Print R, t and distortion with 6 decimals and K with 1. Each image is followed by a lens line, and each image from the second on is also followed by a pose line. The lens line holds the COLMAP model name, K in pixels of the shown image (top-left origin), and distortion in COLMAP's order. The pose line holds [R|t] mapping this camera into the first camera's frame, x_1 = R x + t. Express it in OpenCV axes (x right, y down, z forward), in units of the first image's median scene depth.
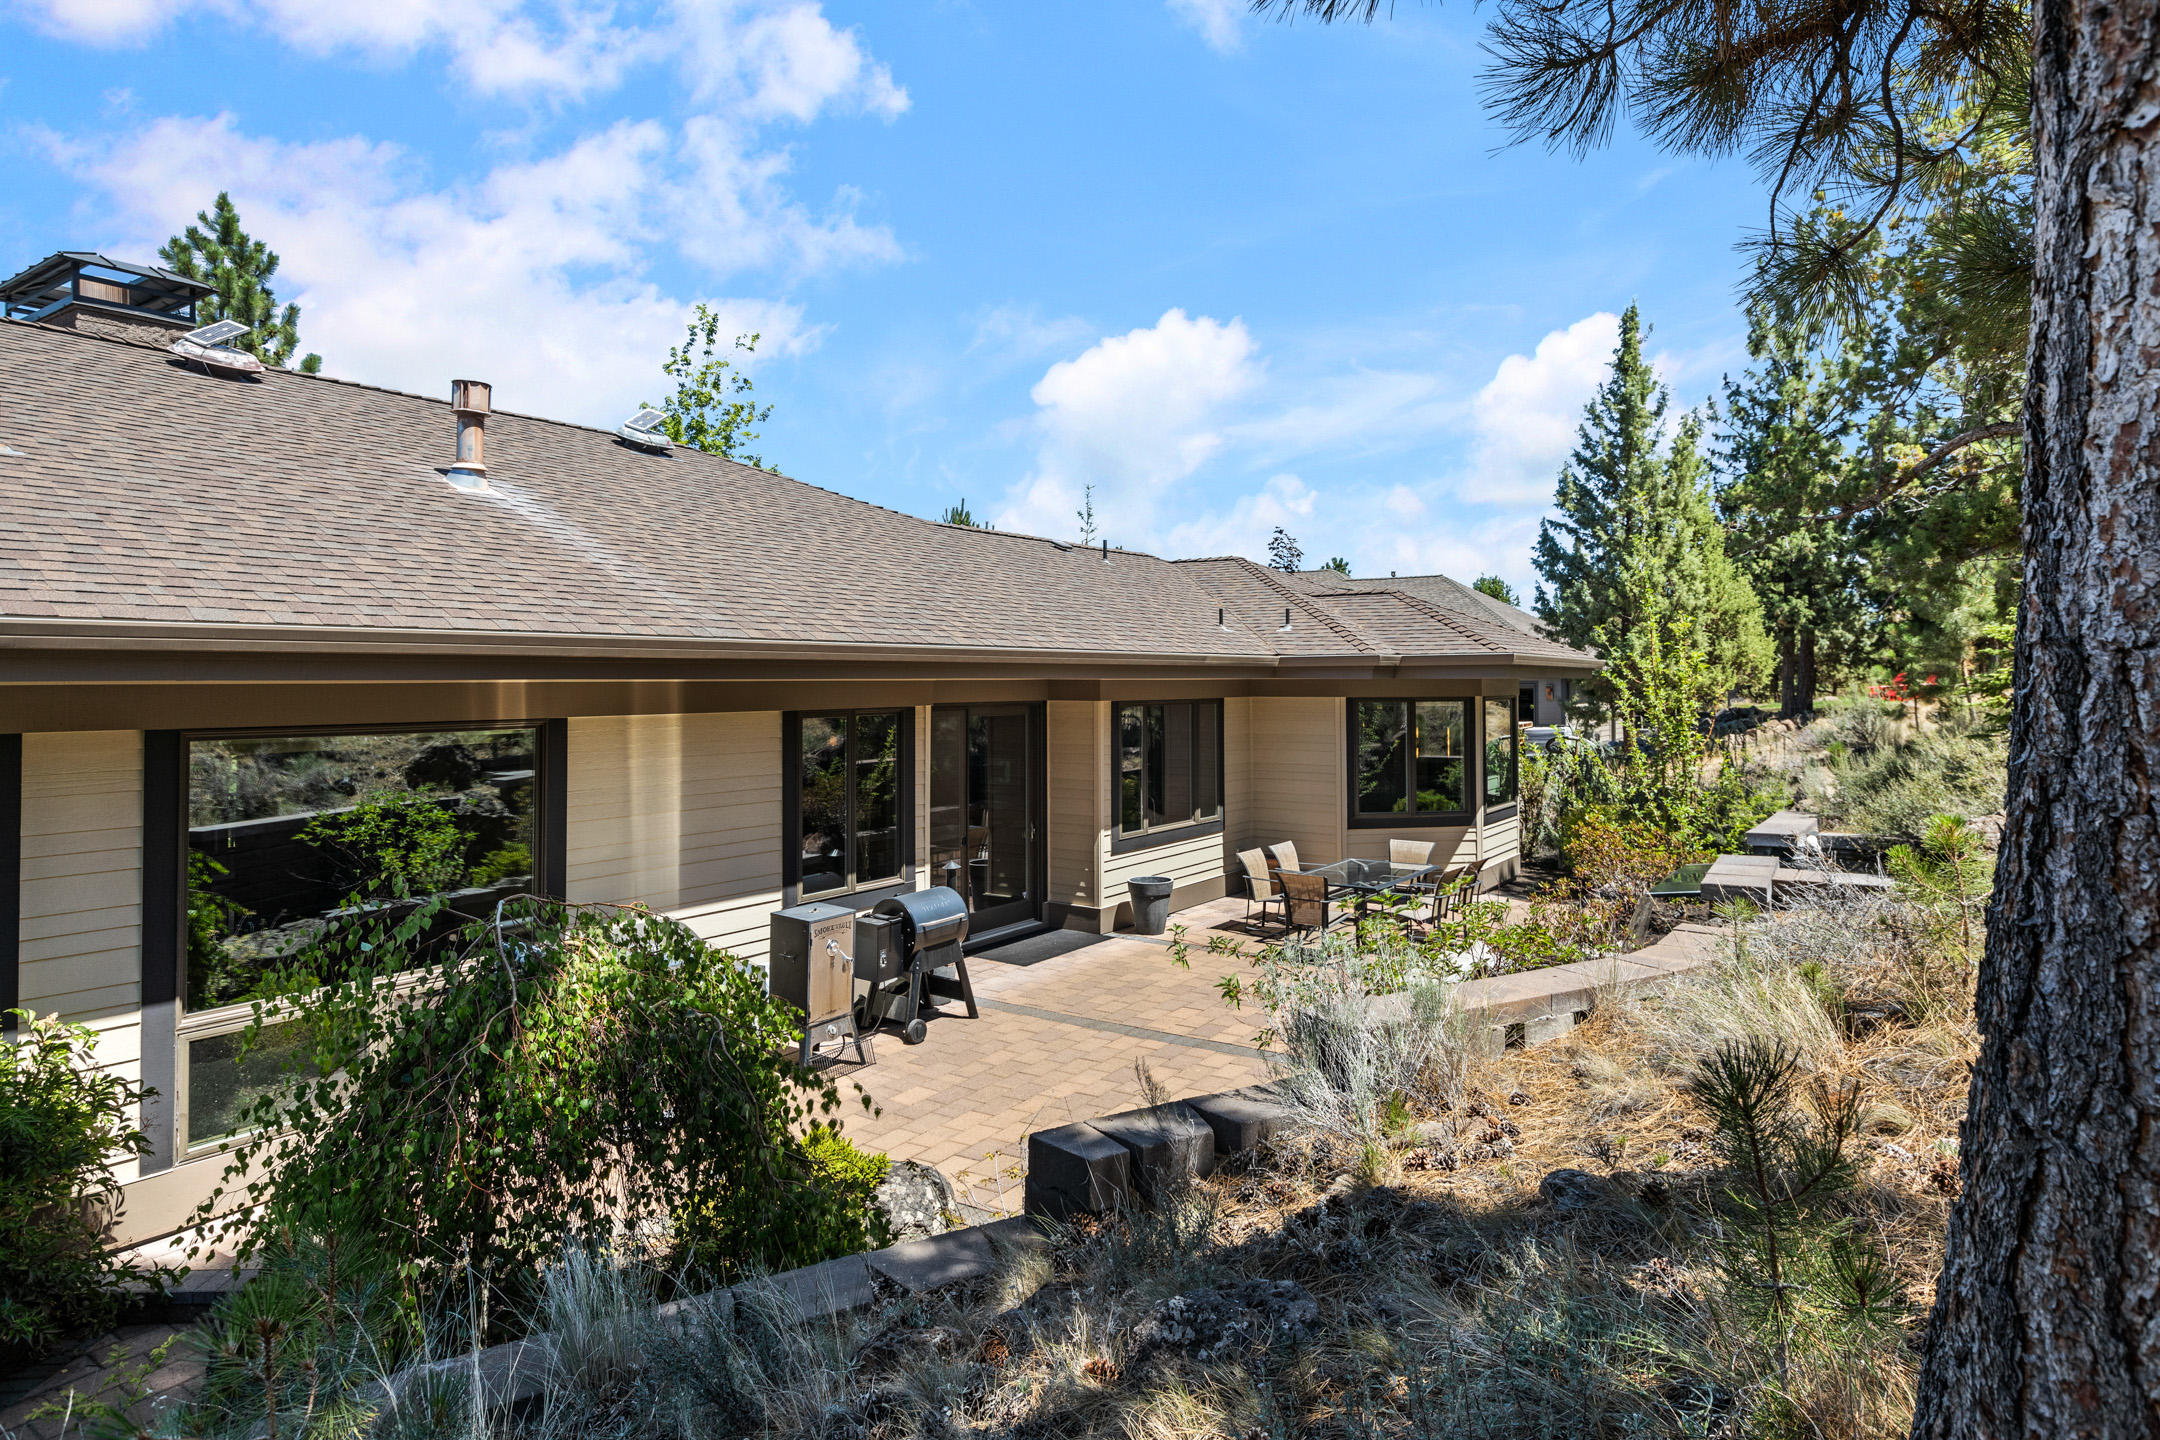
lens RADIAL K [[1203.9, 0, 1081.2], [0, 1203.9, 676.0], [0, 0, 1]] dist [0.001077, 0.000081]
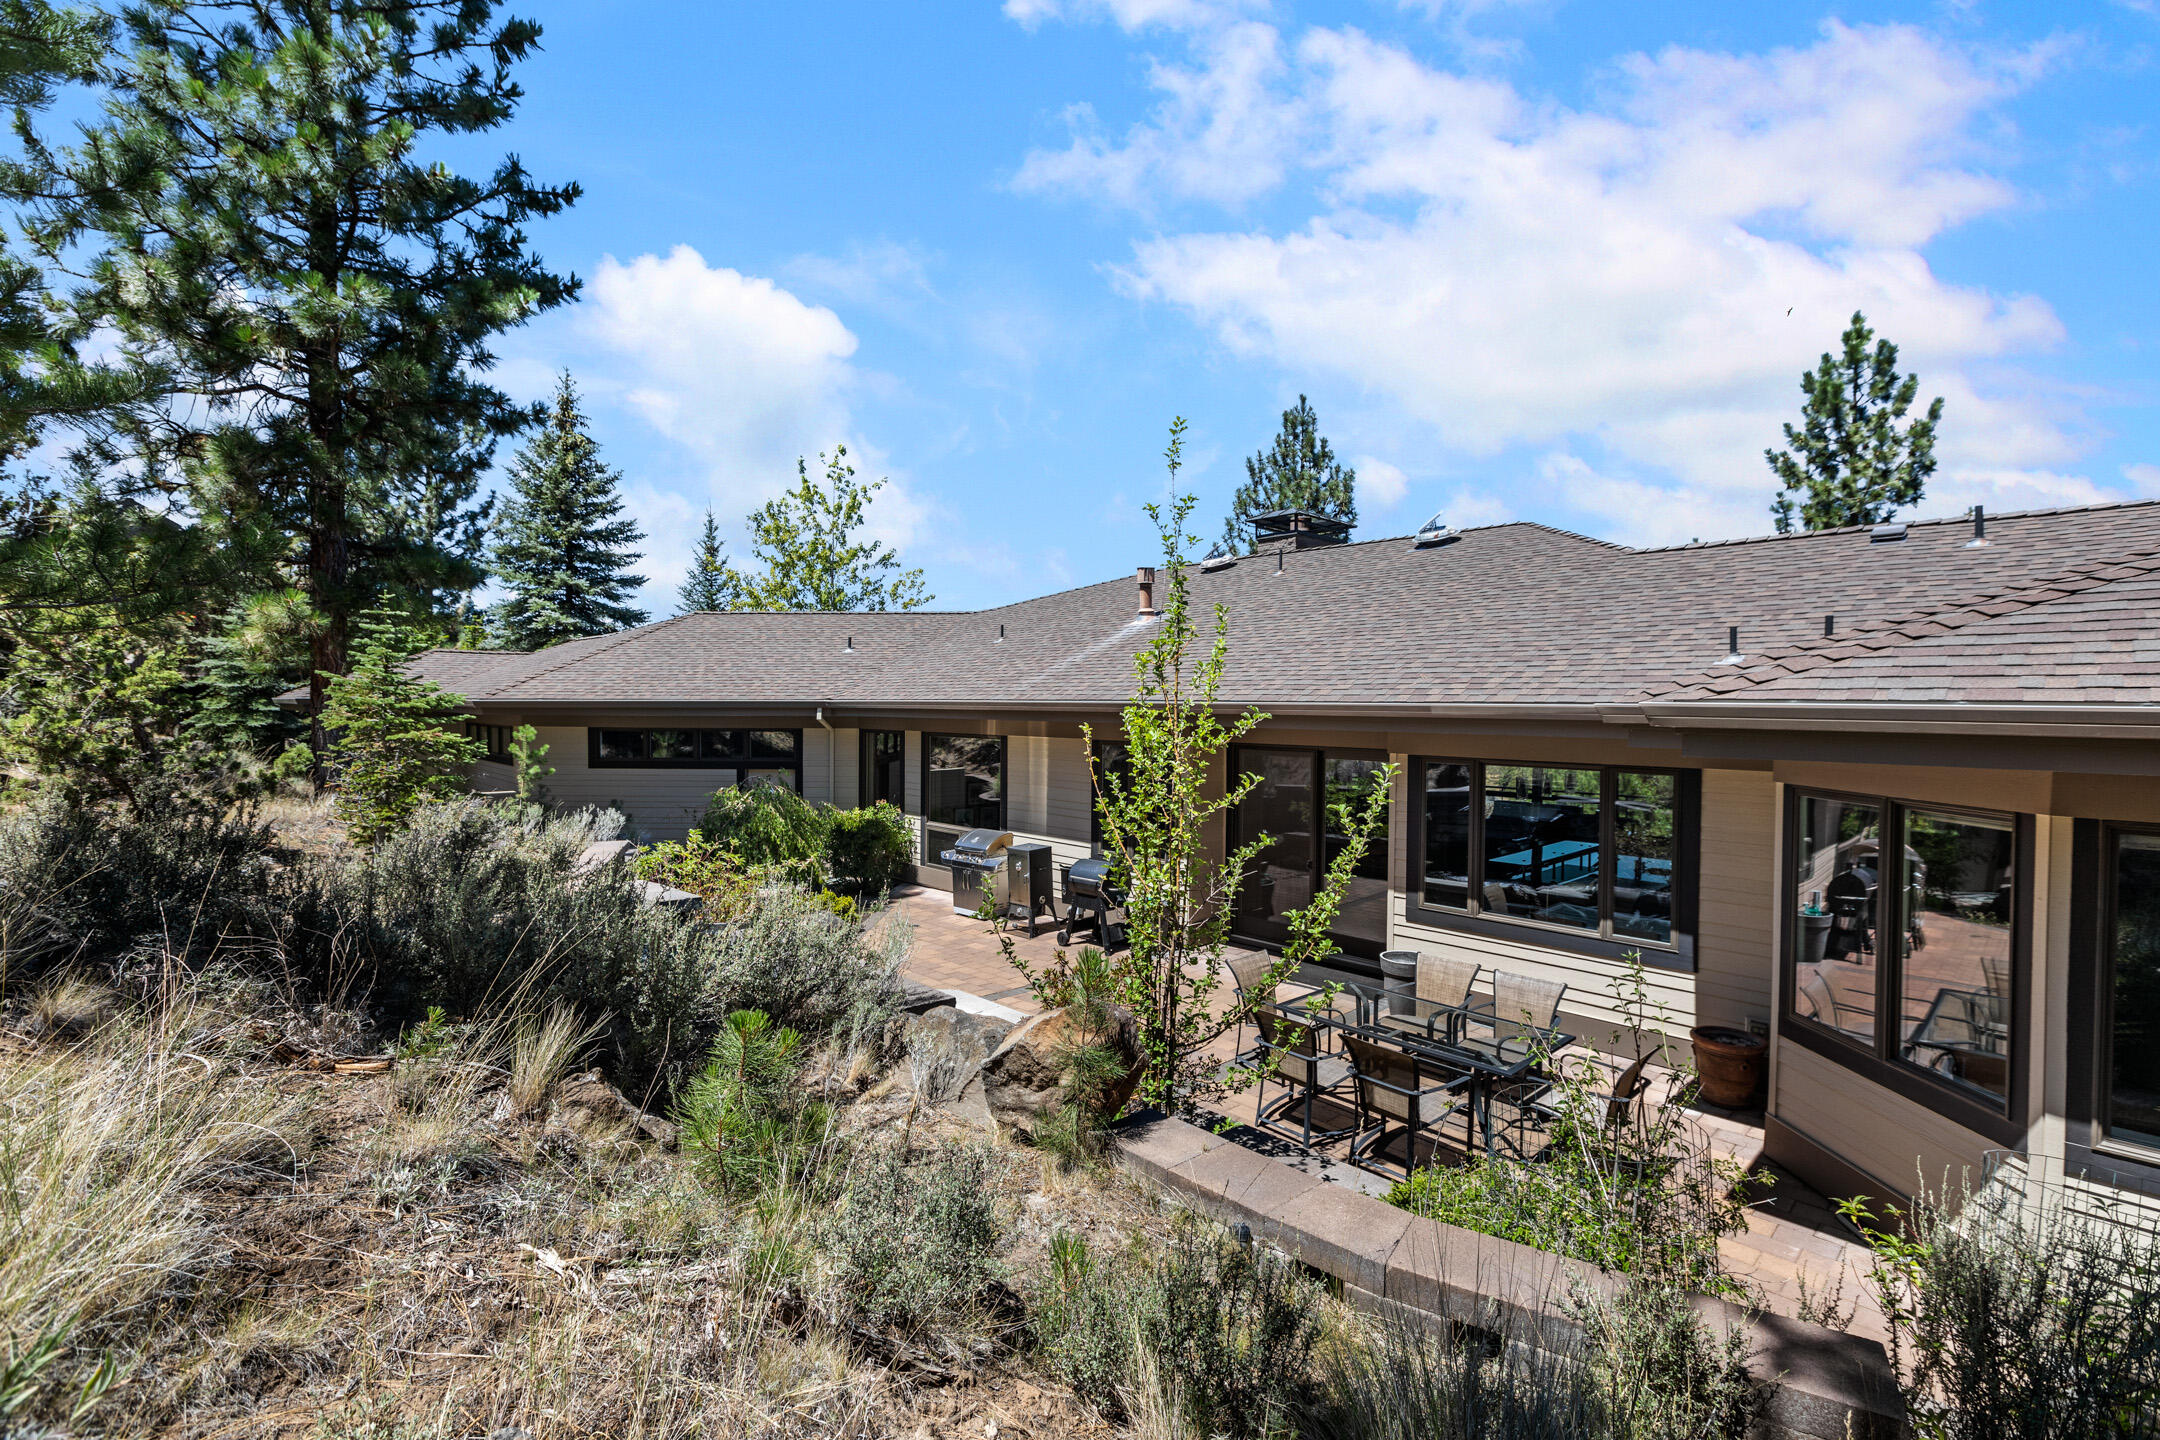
lens RADIAL K [[976.9, 0, 1080.0], [0, 976.9, 720.0], [0, 0, 1]] dist [0.002939, -0.000190]
pose [[-0.215099, 0.017952, -0.976427, 0.763963], [-0.001171, 0.999826, 0.018640, -0.018257], [0.976592, 0.005153, -0.215040, 0.861577]]
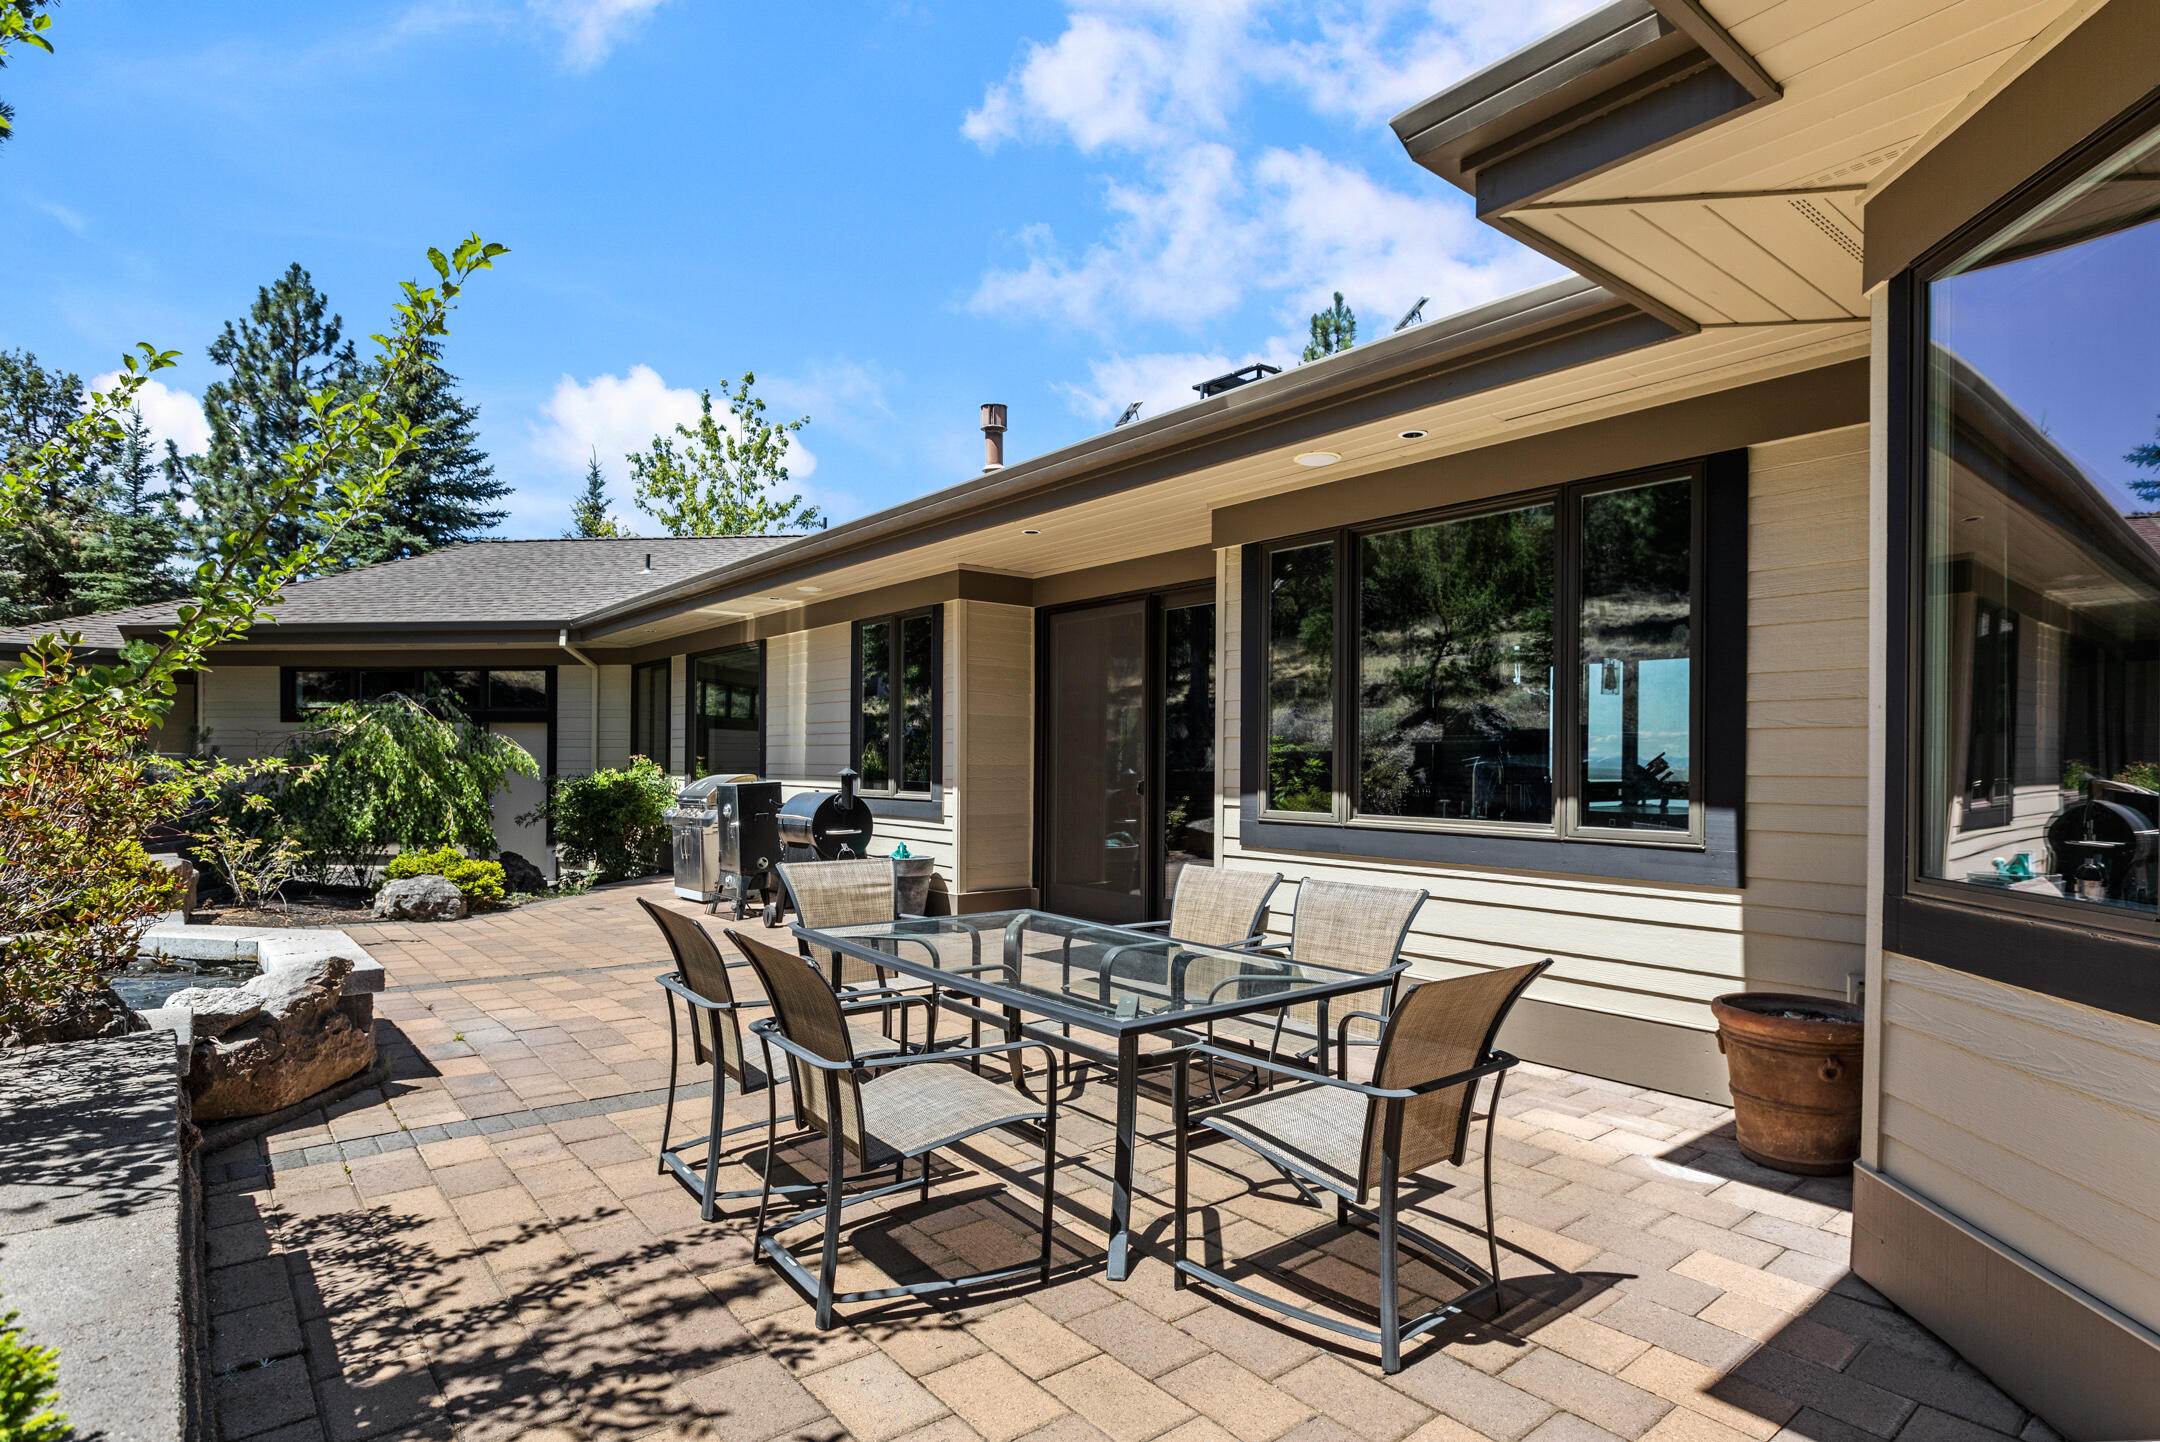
lens RADIAL K [[1118.5, 0, 1074.6], [0, 1118.5, 765.1], [0, 0, 1]] dist [0.002991, 0.000277]
pose [[-0.290175, 0.003708, -0.956966, 0.474889], [0.001067, 0.999993, 0.003551, 0.104913], [0.956973, 0.000009, -0.290177, 1.005812]]
